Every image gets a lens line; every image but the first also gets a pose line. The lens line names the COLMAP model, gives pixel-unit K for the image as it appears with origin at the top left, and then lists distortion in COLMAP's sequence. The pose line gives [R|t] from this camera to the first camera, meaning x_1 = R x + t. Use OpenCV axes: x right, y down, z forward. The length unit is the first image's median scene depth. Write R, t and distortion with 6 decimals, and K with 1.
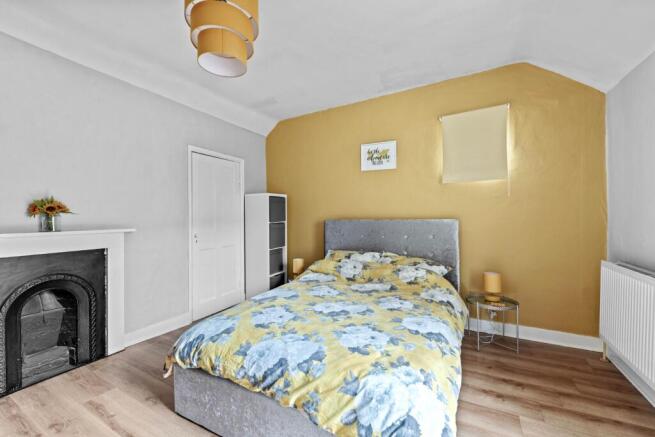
lens RADIAL K [[270.8, 0, 327.4], [0, 270.8, 218.1], [0, 0, 1]] dist [-0.001958, -0.000173]
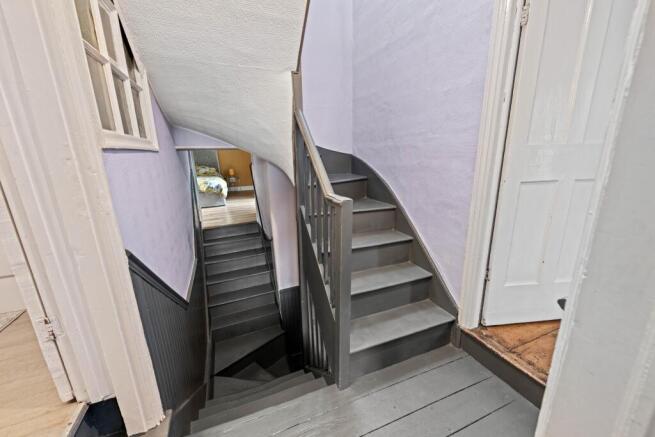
lens RADIAL K [[255.0, 0, 327.4], [0, 255.0, 217.5], [0, 0, 1]] dist [-0.000013, -0.000001]
pose [[0.631147, -0.199011, 0.749698, -0.886348], [0.015875, 0.969637, 0.244031, 0.059003], [-0.775500, -0.142119, 0.615143, -1.547436]]
